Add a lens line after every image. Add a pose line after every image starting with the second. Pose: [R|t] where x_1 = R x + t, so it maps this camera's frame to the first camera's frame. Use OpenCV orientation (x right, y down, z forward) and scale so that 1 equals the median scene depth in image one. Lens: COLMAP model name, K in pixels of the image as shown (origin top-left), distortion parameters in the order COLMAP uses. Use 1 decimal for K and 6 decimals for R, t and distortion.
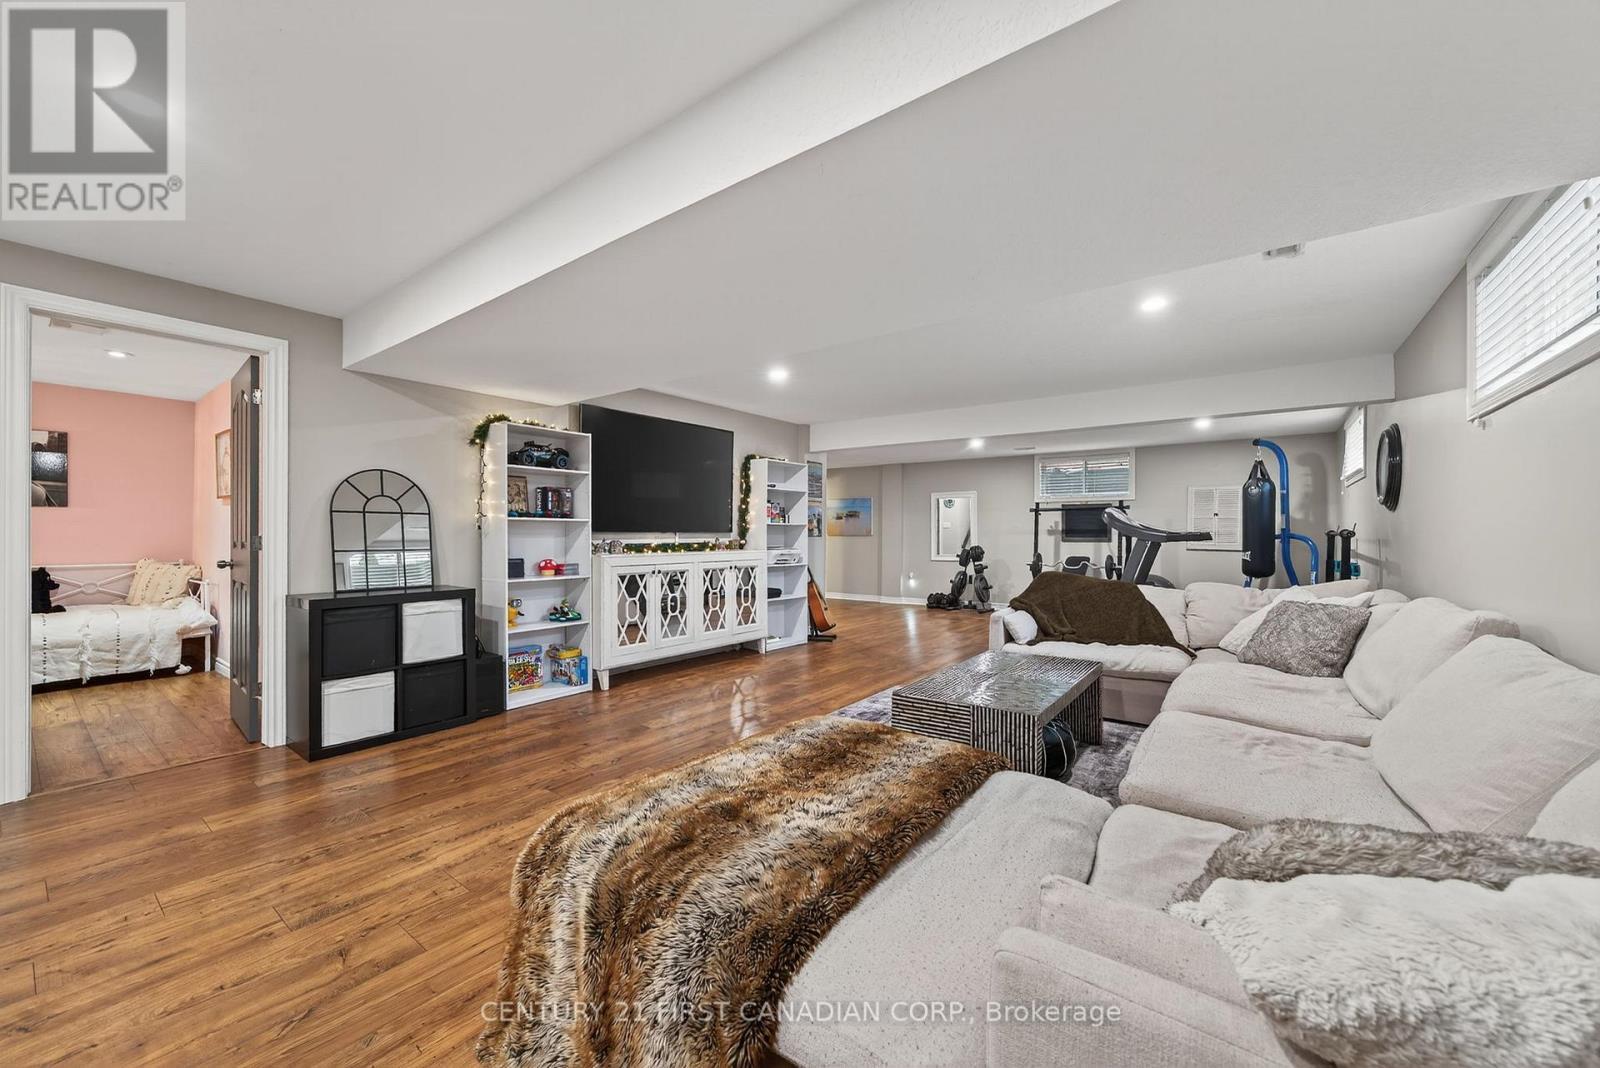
lens RADIAL K [[604.3, 0, 796.5], [0, 604.3, 521.8], [0, 0, 1]] dist [-0.019465, 0.017480]
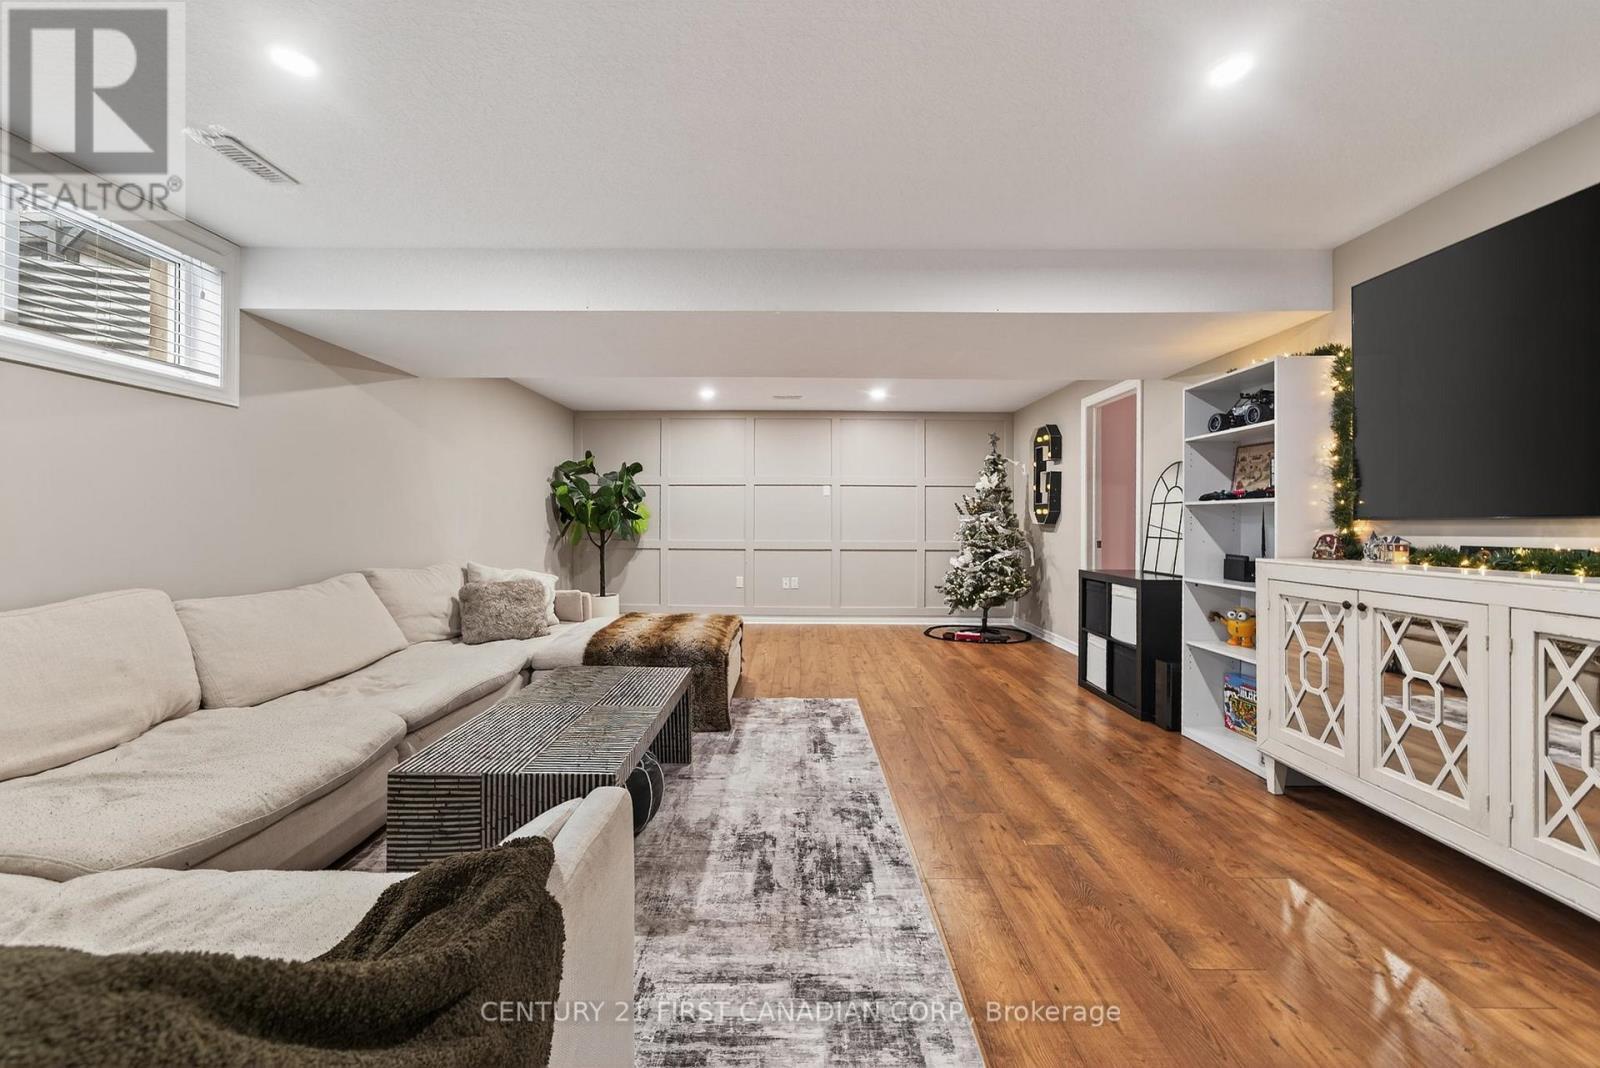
lens RADIAL K [[592.9, 0, 807.6], [0, 592.9, 550.6], [0, 0, 1]] dist [-0.022820, 0.000312]
pose [[-0.793517, 0.008882, -0.608483, 0.531727], [0.003407, 0.999943, 0.010154, 0.050388], [0.608538, 0.005985, -0.793502, 1.626233]]
